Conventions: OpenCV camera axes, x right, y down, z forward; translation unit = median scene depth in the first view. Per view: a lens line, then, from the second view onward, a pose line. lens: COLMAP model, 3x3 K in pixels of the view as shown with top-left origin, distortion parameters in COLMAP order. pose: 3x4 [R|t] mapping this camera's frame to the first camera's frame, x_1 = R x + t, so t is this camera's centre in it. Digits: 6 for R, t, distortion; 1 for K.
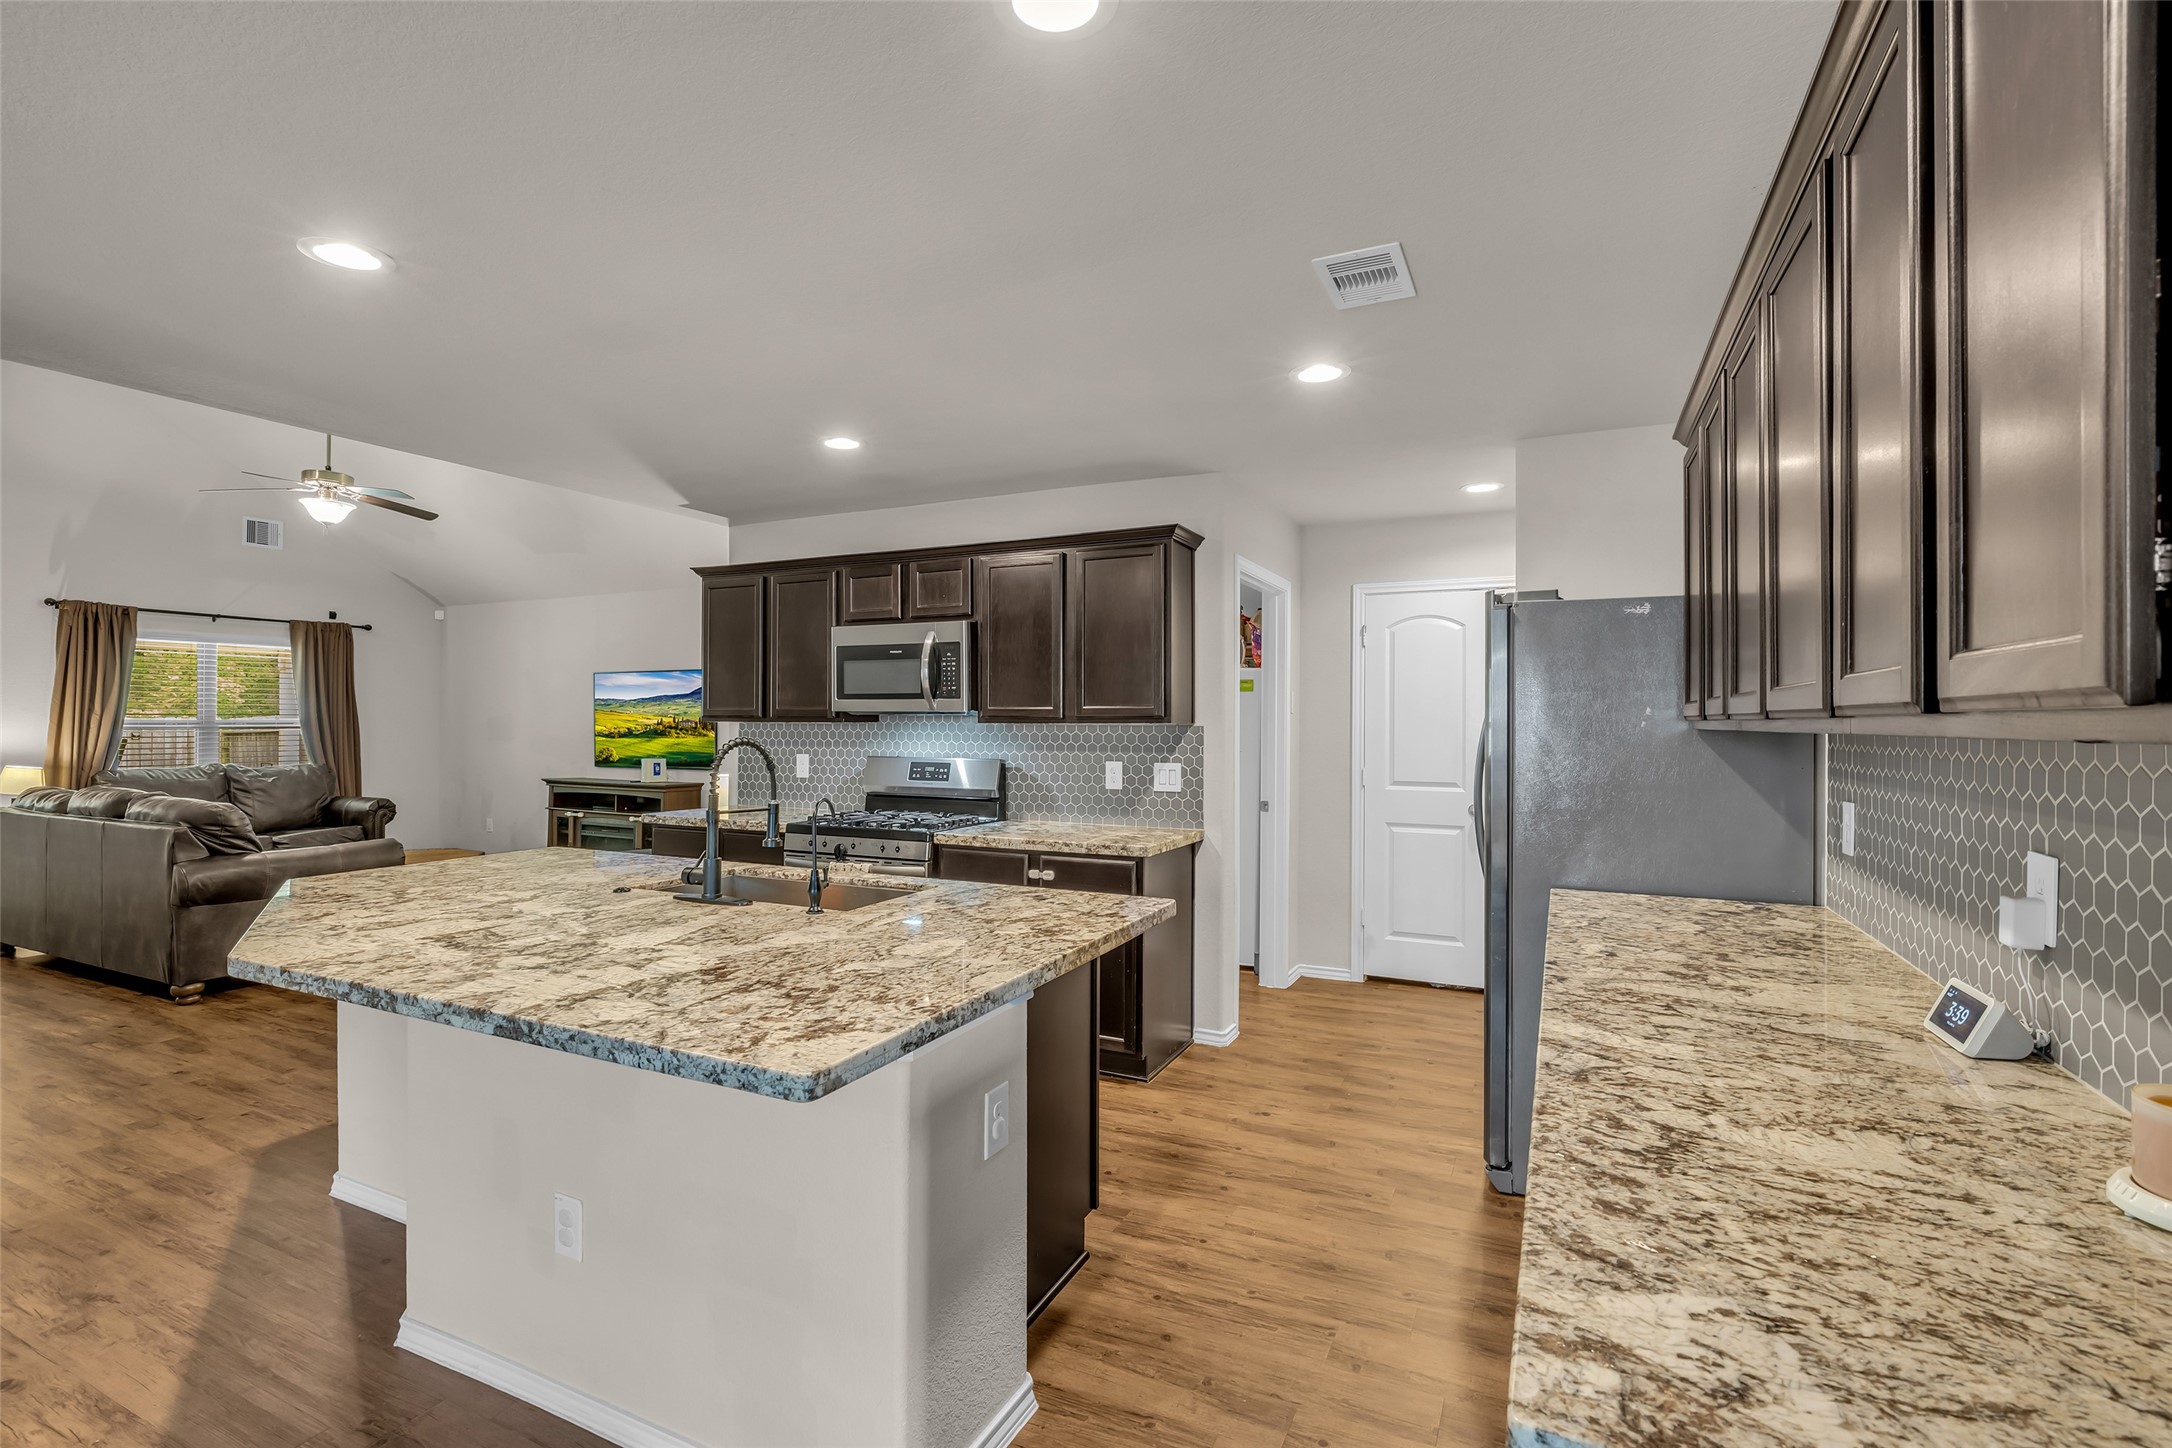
lens RADIAL K [[999.0, 0, 1073.3], [0, 999.0, 718.5], [0, 0, 1]] dist [-0.019530, 0.002657]
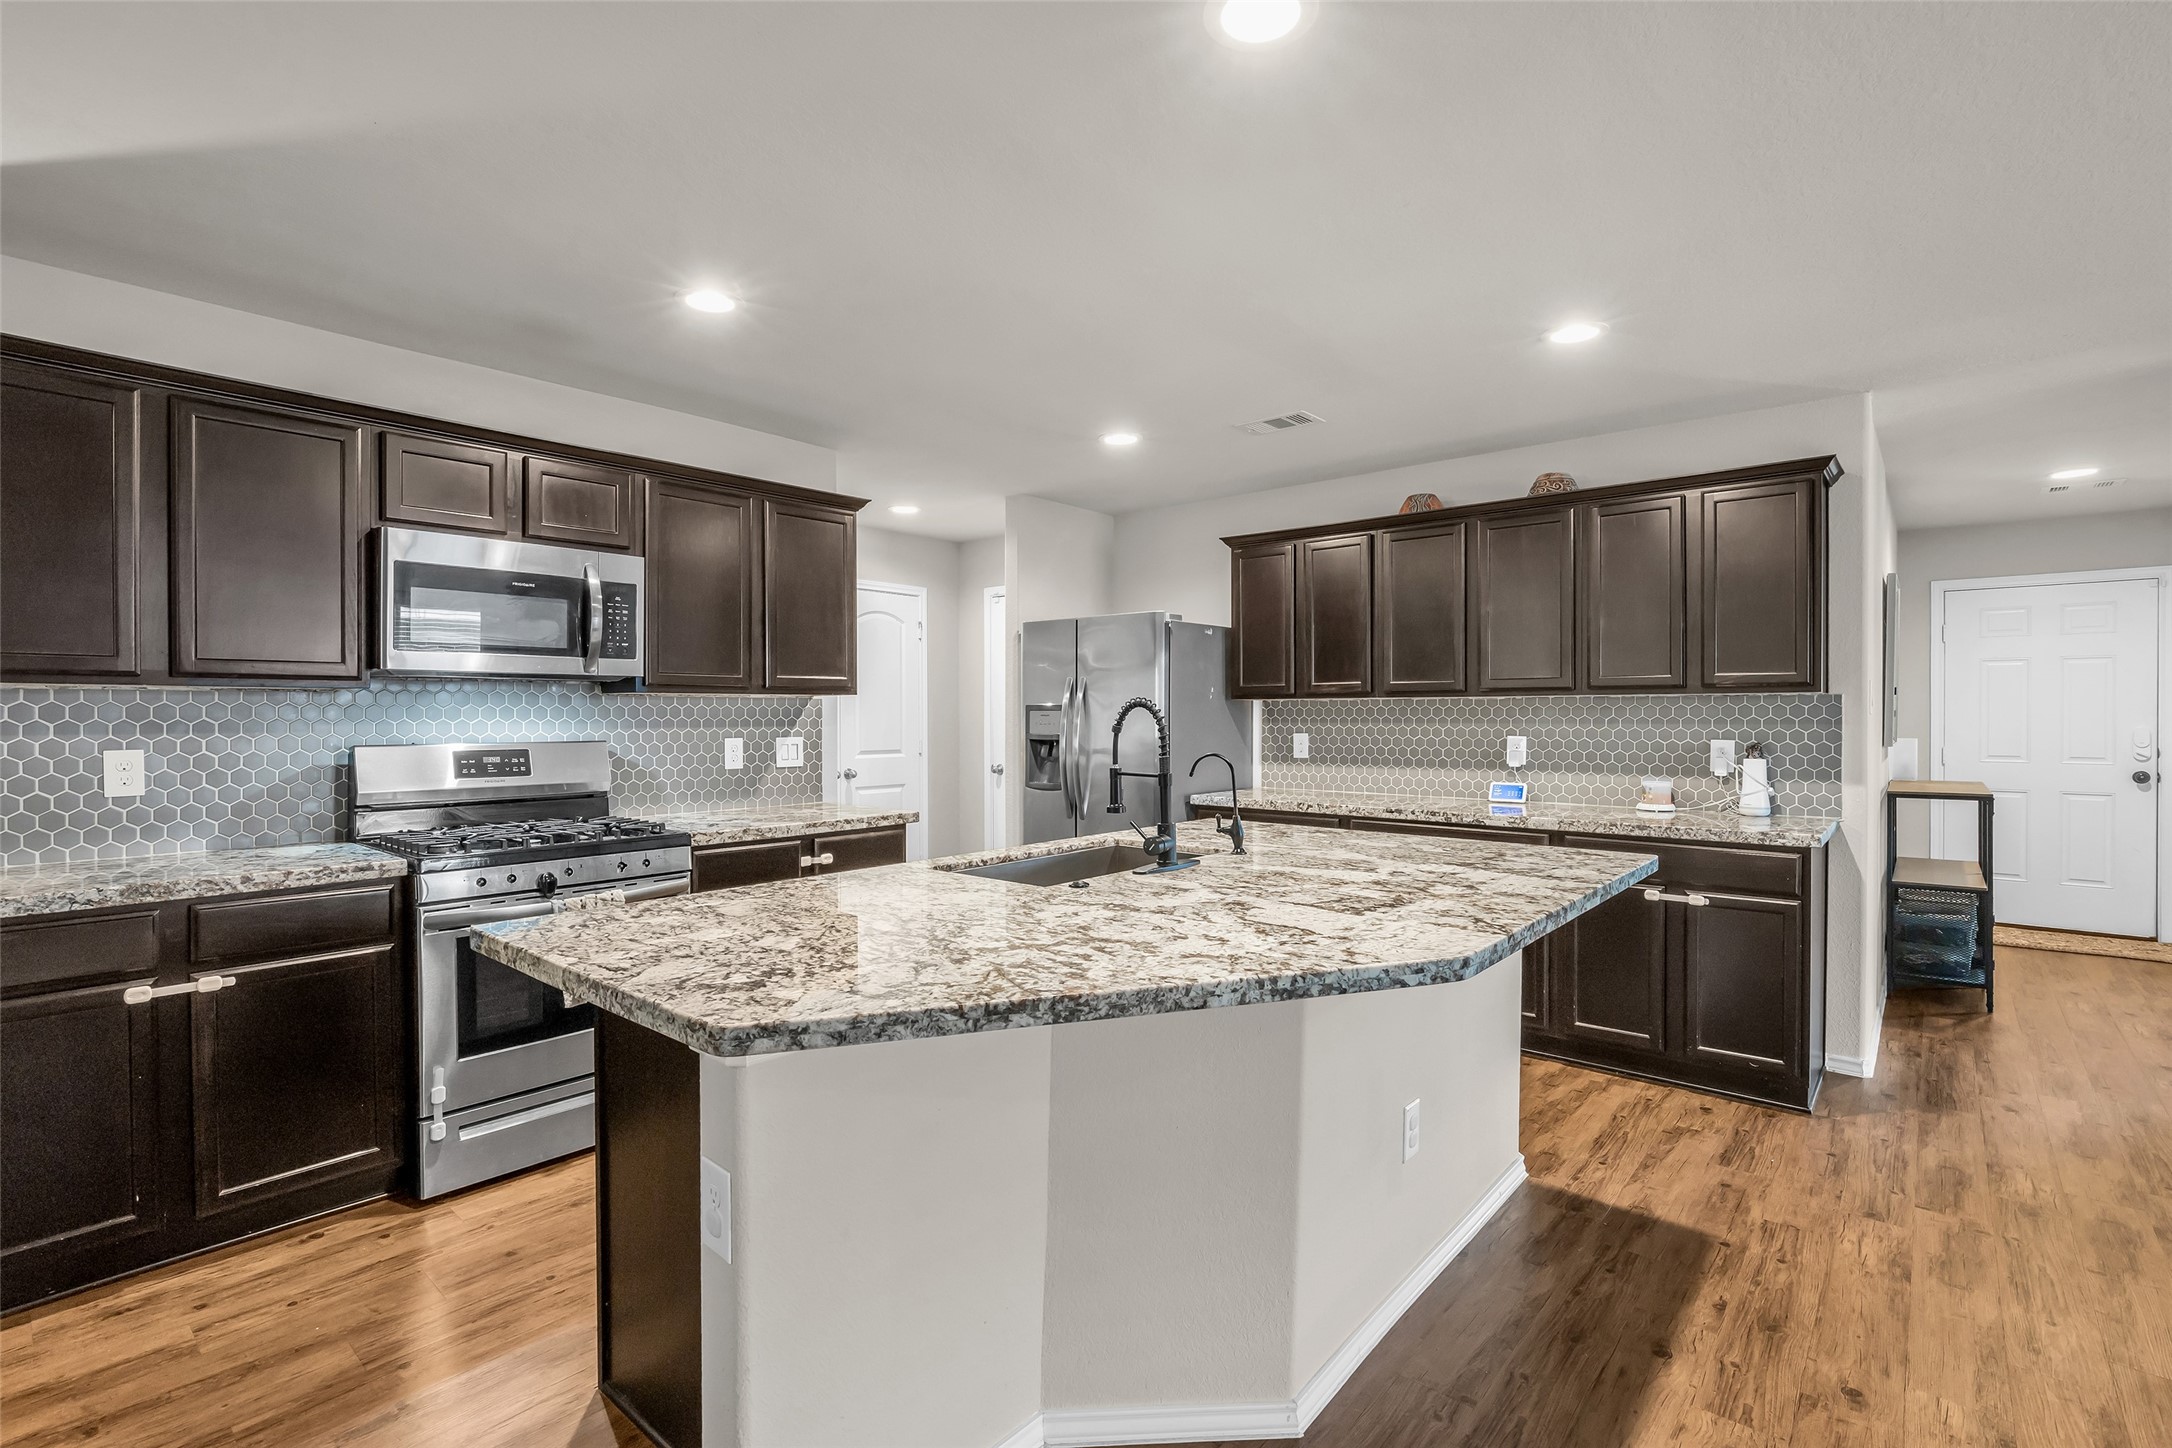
lens RADIAL K [[997.9, 0, 1076.7], [0, 997.9, 728.5], [0, 0, 1]] dist [-0.020265, 0.006411]
pose [[0.256563, -0.016610, 0.966385, -0.708524], [-0.001101, 0.999847, 0.017478, 0.017858], [-0.966527, -0.005548, 0.256506, 0.454989]]
